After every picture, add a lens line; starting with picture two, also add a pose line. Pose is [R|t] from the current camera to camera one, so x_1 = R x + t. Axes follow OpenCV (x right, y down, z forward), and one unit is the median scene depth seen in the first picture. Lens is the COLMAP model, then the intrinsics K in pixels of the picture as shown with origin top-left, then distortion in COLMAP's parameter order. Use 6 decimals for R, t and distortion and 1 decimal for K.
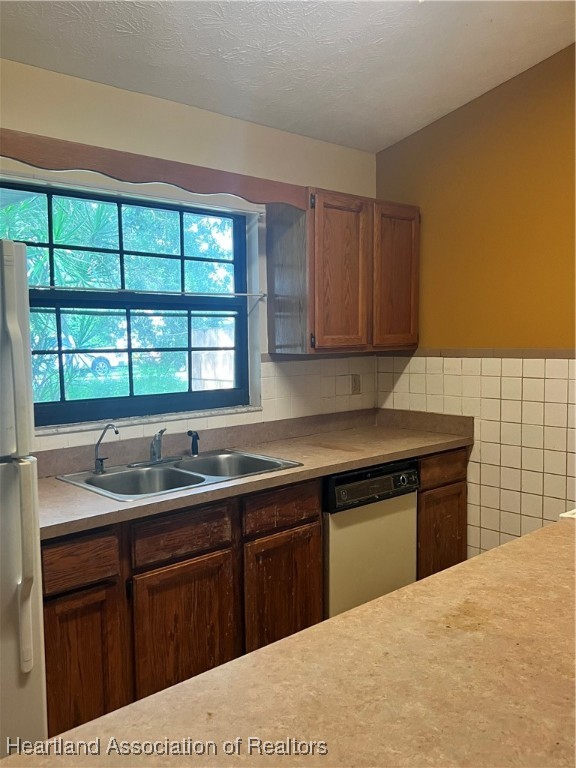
lens RADIAL K [[667.3, 0, 286.2], [0, 667.3, 394.0], [0, 0, 1]] dist [0.082765, -0.153073]
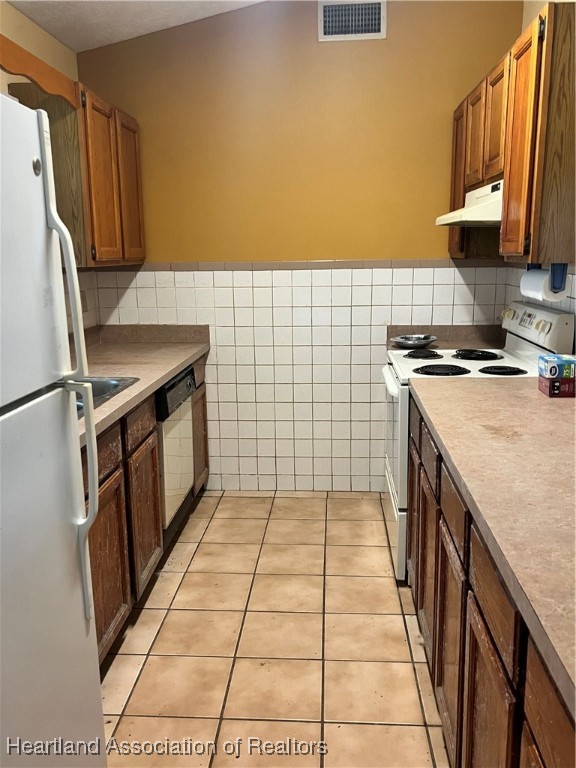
lens RADIAL K [[667.3, 0, 286.2], [0, 667.3, 394.0], [0, 0, 1]] dist [0.082765, -0.153073]
pose [[0.714160, -0.137107, 0.686423, -0.423550], [0.063172, 0.989252, 0.131870, 0.009472], [-0.697126, -0.050813, 0.715146, 0.109056]]
